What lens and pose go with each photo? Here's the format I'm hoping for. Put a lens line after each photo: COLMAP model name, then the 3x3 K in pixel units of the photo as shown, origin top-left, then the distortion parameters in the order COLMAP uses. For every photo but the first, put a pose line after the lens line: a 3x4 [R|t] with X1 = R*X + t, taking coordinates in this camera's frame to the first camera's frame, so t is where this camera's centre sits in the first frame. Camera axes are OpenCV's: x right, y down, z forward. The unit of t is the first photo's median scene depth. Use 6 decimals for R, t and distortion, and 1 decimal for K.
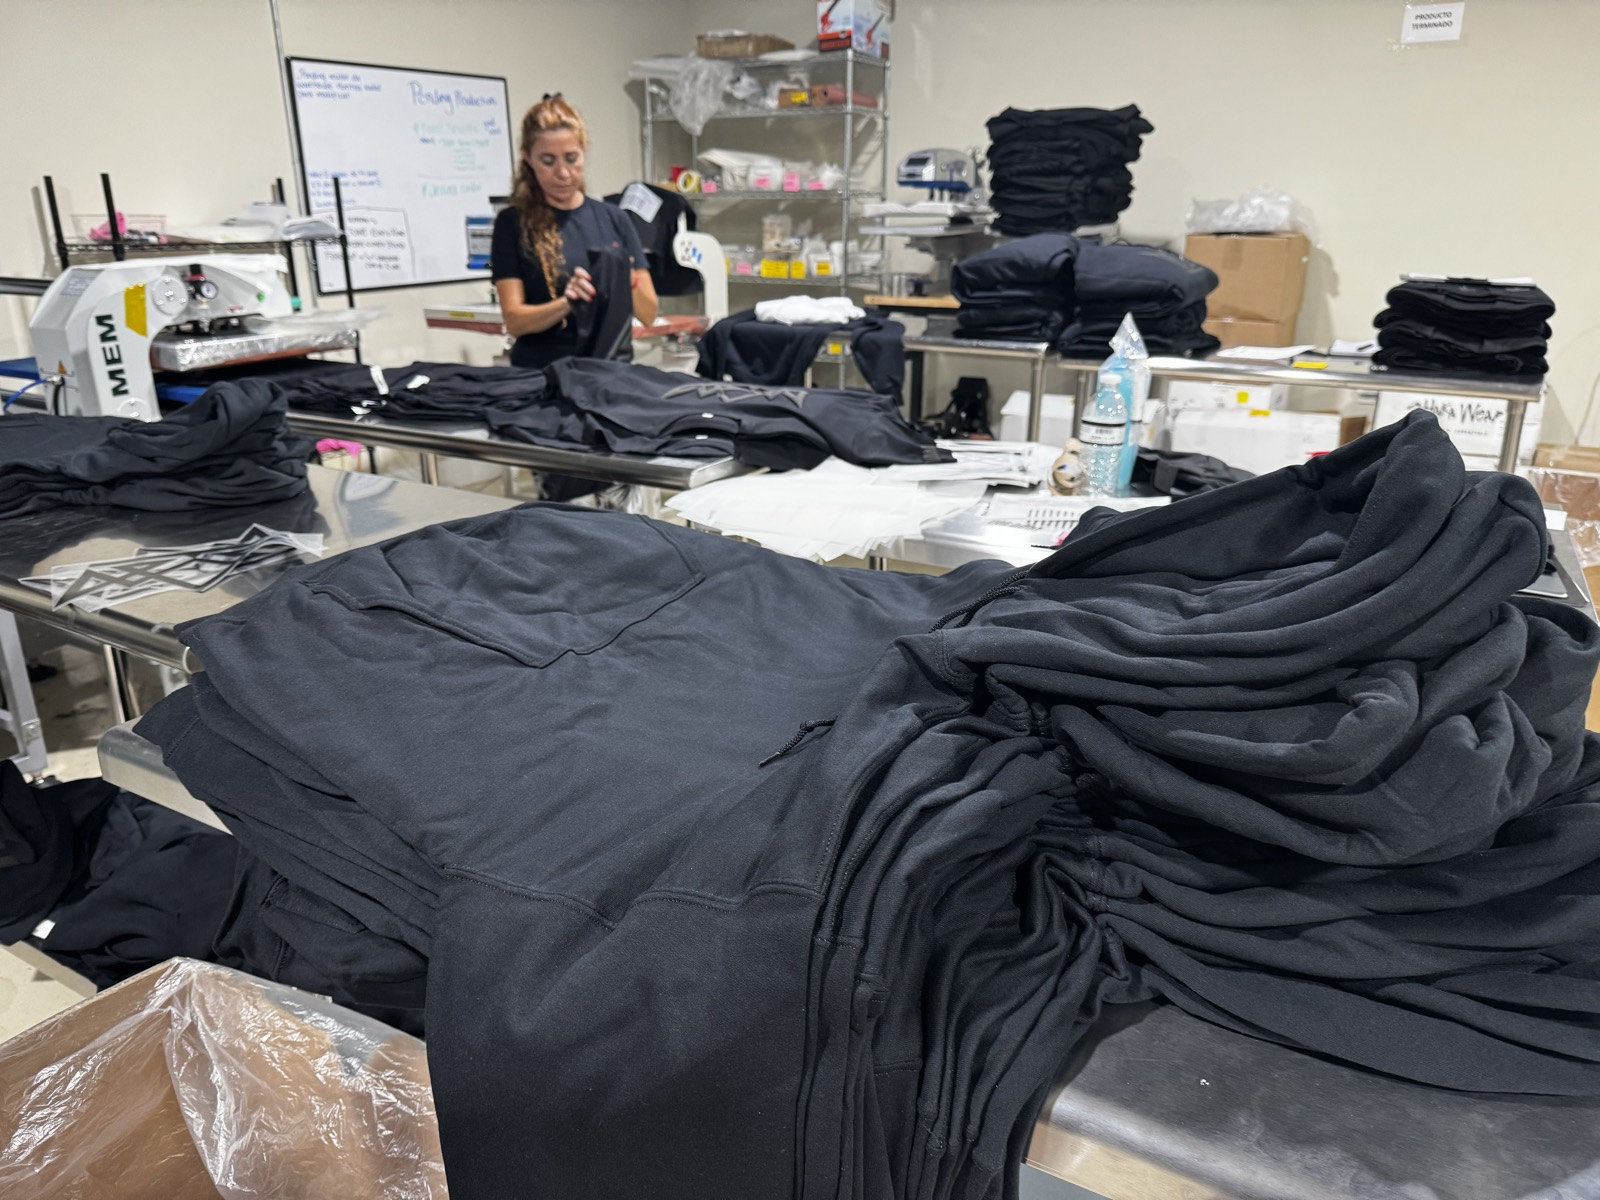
lens RADIAL K [[1127.7, 0, 800.0], [0, 1127.7, 600.0], [0, 0, 1]] dist [0.076919, -0.140142]
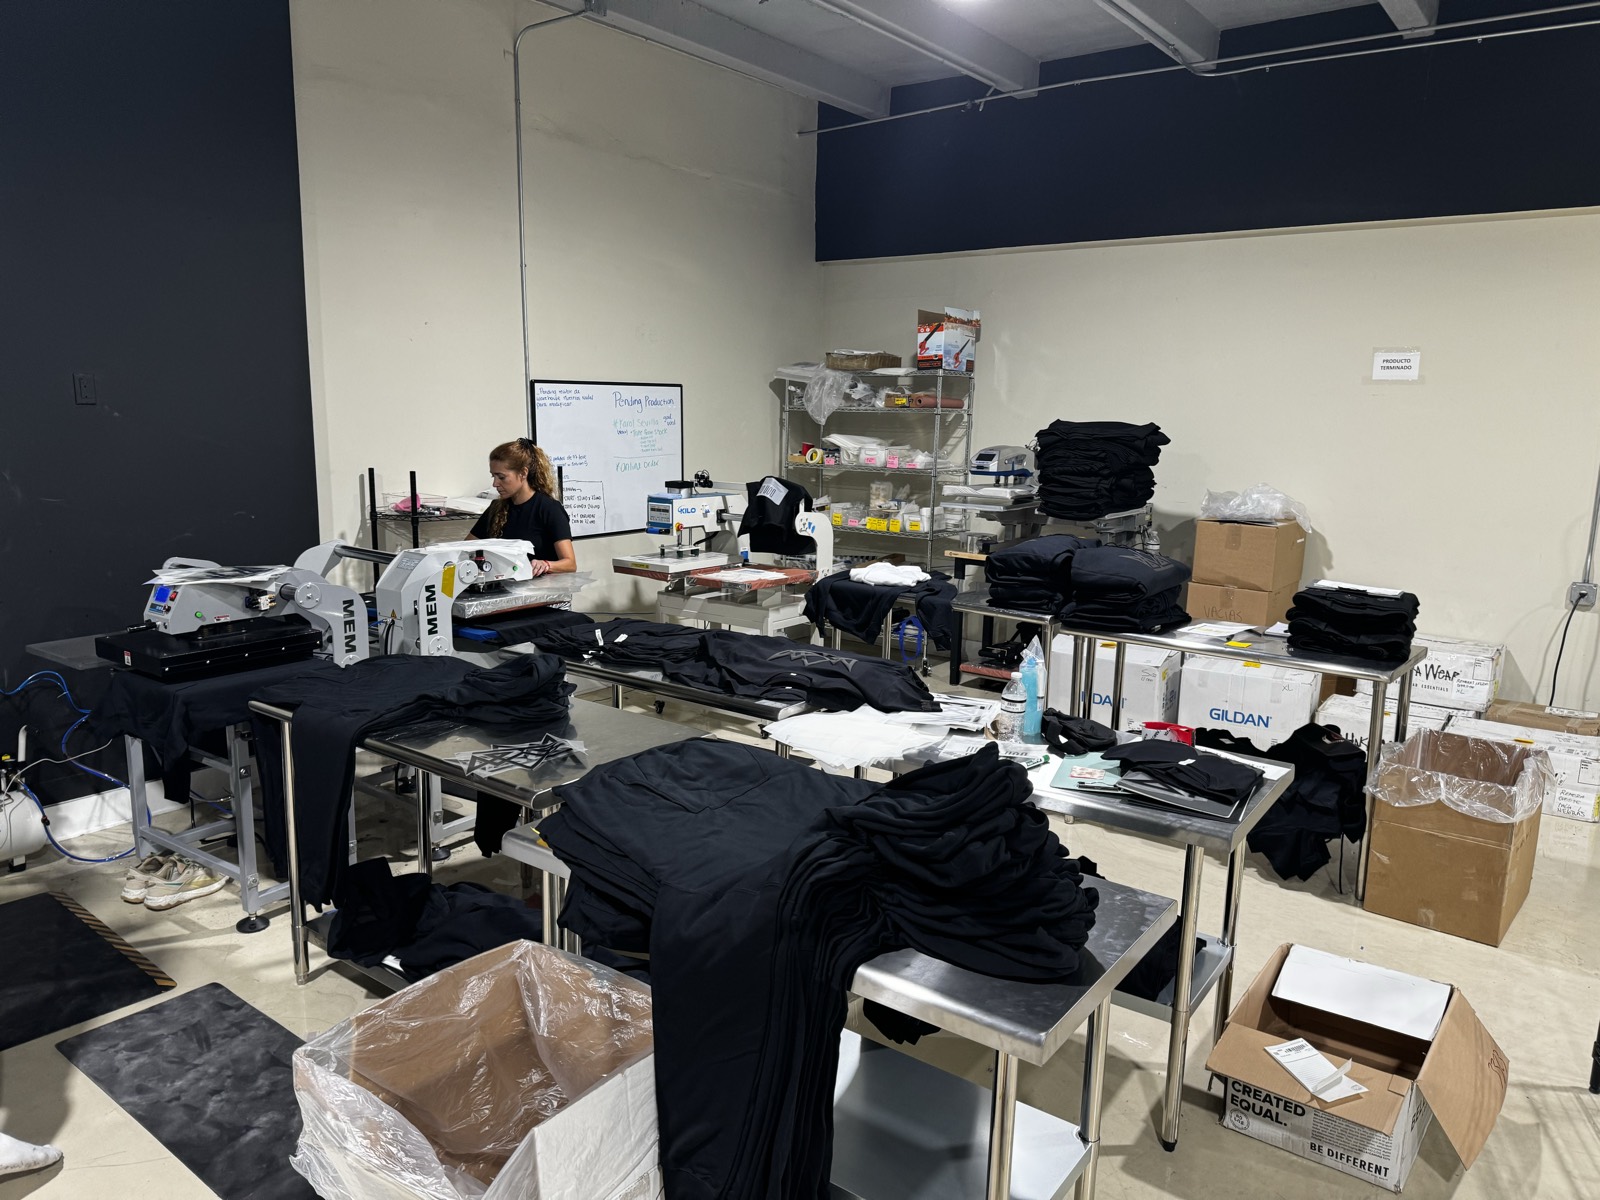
lens RADIAL K [[1126.9, 0, 800.0], [0, 1126.9, 600.0], [0, 0, 1]] dist [0.141924, -0.212091]
pose [[0.992398, 0.042995, -0.115319, 0.082035], [-0.061056, 0.985552, -0.157985, -0.006592], [0.106861, 0.163825, 0.980685, -0.463493]]
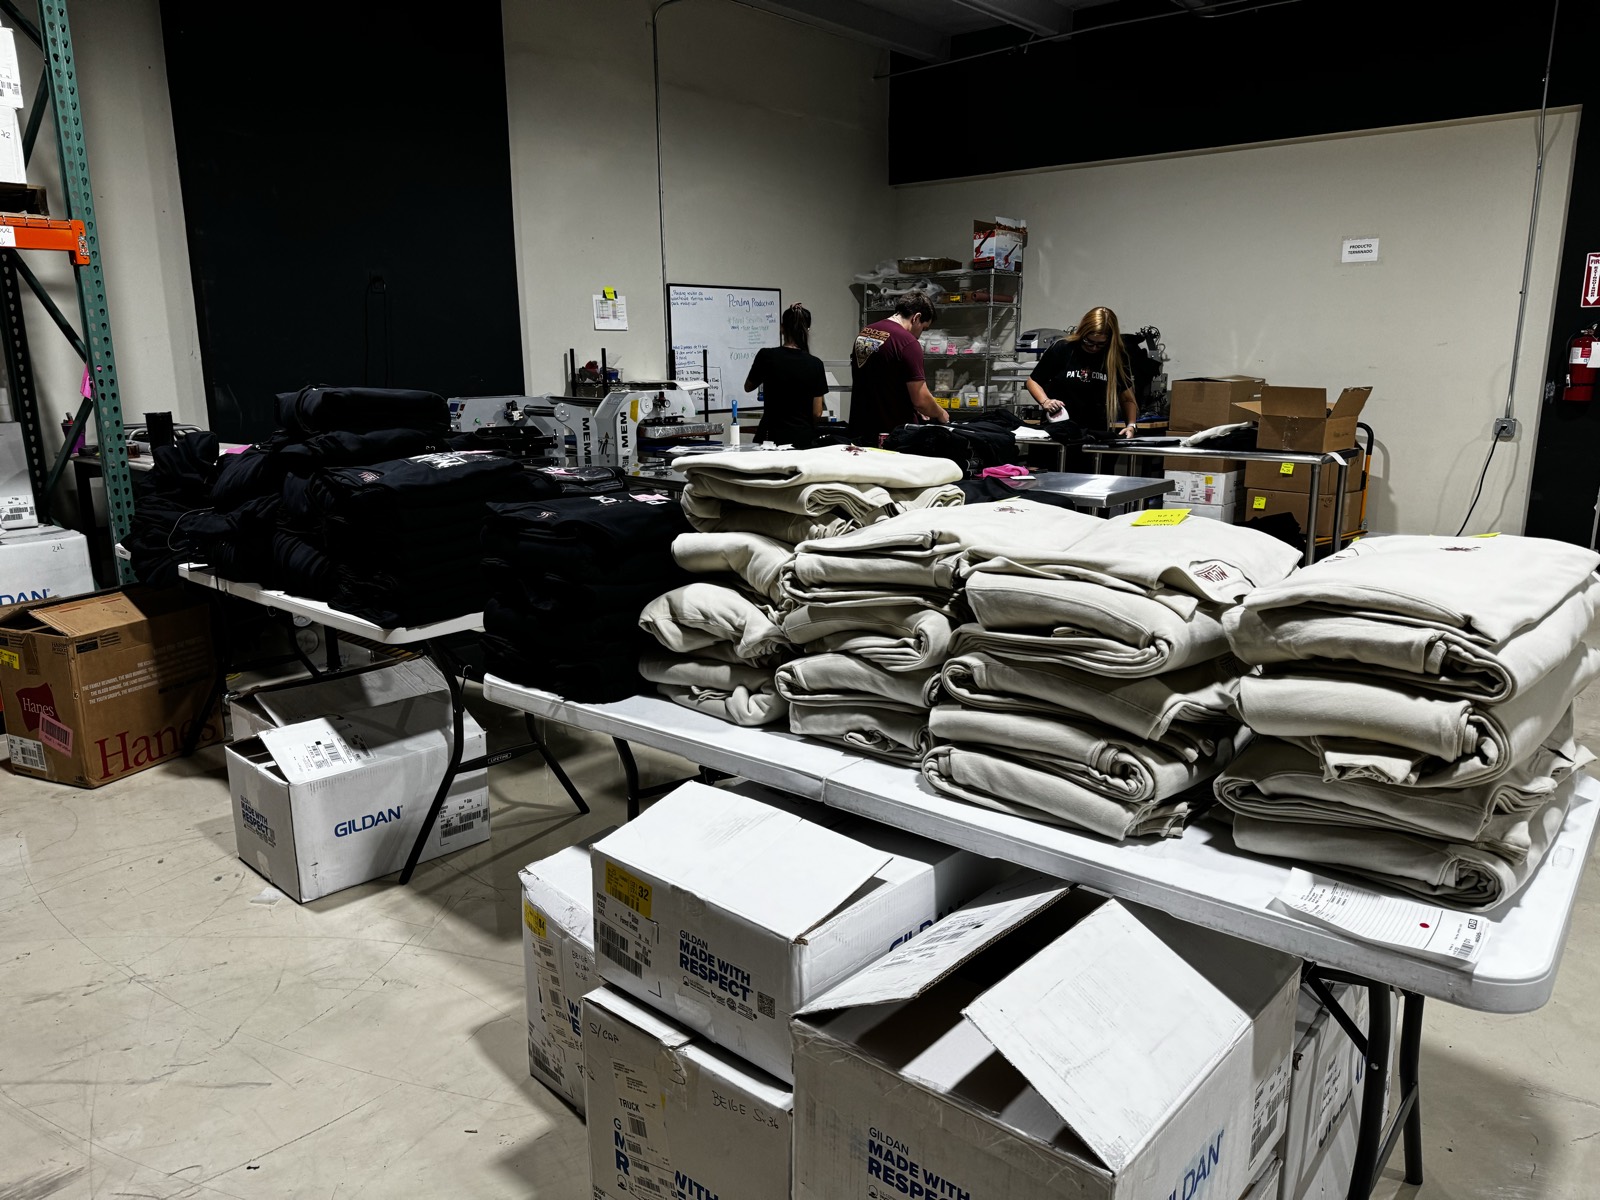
lens RADIAL K [[1155.9, 0, 792.0], [0, 1155.9, 629.3], [0, 0, 1]] dist [0.094694, -0.151718]
pose [[0.982485, 0.040039, -0.181990, 0.153949], [-0.059050, 0.993206, -0.100273, 0.360141], [0.176739, 0.109263, 0.978174, -1.071288]]
